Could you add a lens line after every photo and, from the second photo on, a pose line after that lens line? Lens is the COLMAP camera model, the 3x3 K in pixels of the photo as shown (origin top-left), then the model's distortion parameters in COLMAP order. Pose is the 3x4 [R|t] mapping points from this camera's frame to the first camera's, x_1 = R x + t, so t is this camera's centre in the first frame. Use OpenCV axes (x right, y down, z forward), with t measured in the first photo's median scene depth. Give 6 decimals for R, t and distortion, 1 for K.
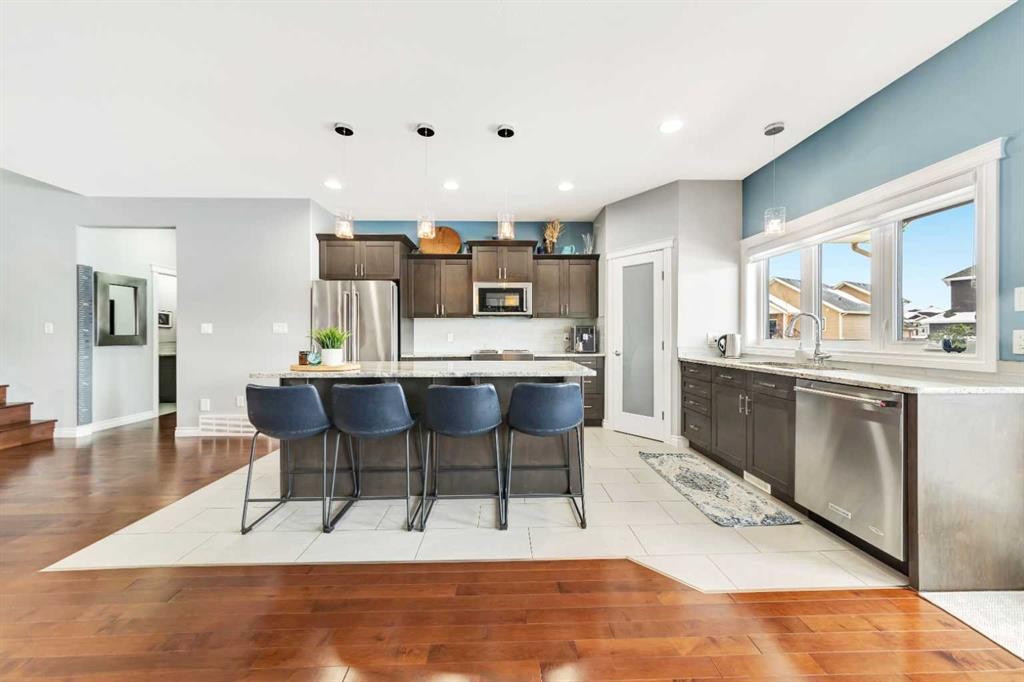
lens RADIAL K [[372.7, 0, 516.4], [0, 372.7, 338.7], [0, 0, 1]] dist [0.007218, 0.000055]
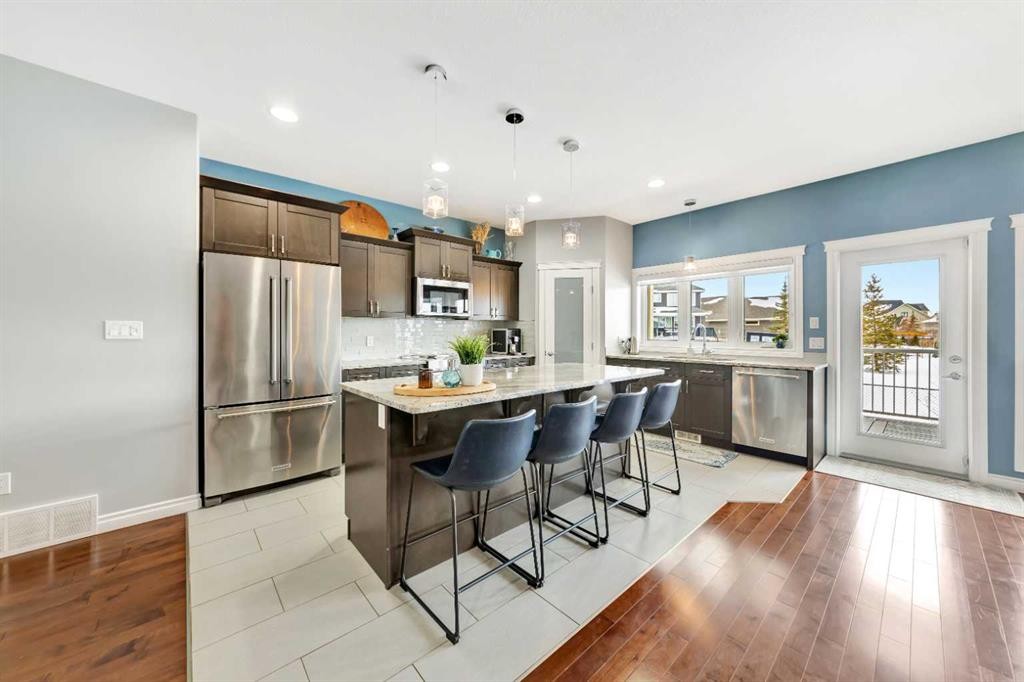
lens RADIAL K [[372.7, 0, 521.9], [0, 372.7, 334.0], [0, 0, 1]] dist [0.007218, 0.000055]
pose [[0.755238, -0.001284, 0.655450, -0.627579], [0.003746, 0.999990, -0.002358, -0.021689], [-0.655440, 0.004236, 0.755235, 0.233912]]
